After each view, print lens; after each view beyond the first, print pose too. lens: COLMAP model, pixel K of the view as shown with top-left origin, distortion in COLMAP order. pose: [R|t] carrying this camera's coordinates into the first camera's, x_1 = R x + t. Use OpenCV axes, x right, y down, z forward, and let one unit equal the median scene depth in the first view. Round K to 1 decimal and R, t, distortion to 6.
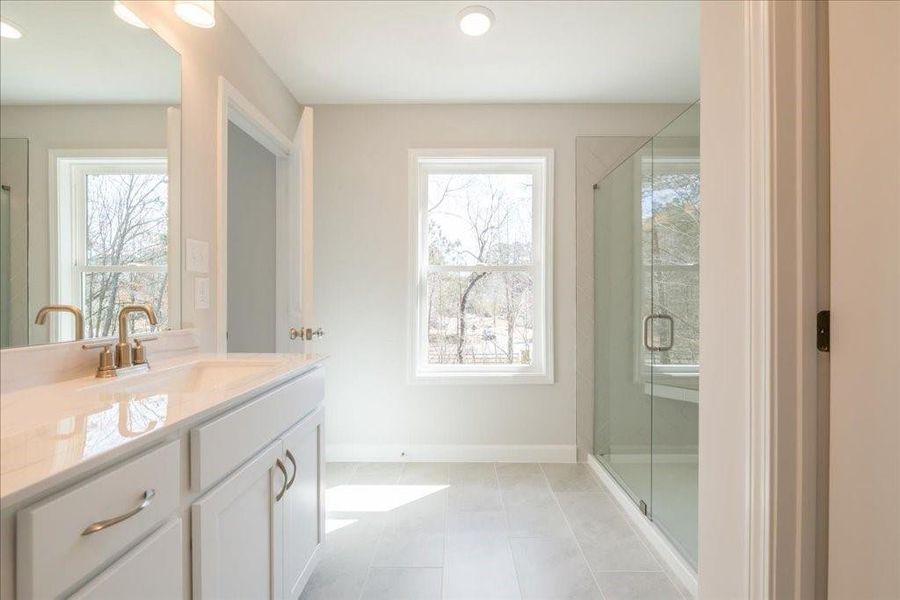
lens RADIAL K [[356.5, 0, 450.0], [0, 356.5, 300.0], [0, 0, 1]] dist [-0.005582, -0.000276]
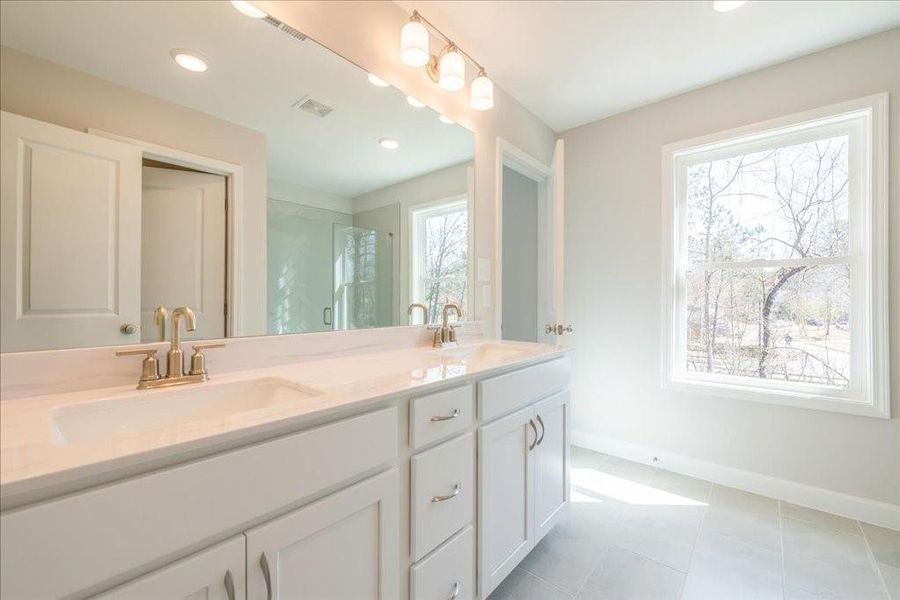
lens RADIAL K [[356.5, 0, 450.0], [0, 356.5, 300.0], [0, 0, 1]] dist [-0.005582, -0.000276]
pose [[0.751984, 0.000710, -0.659181, 0.092686], [-0.003110, 0.999992, -0.002471, 0.000464], [0.659174, 0.003909, 0.751980, -0.115458]]
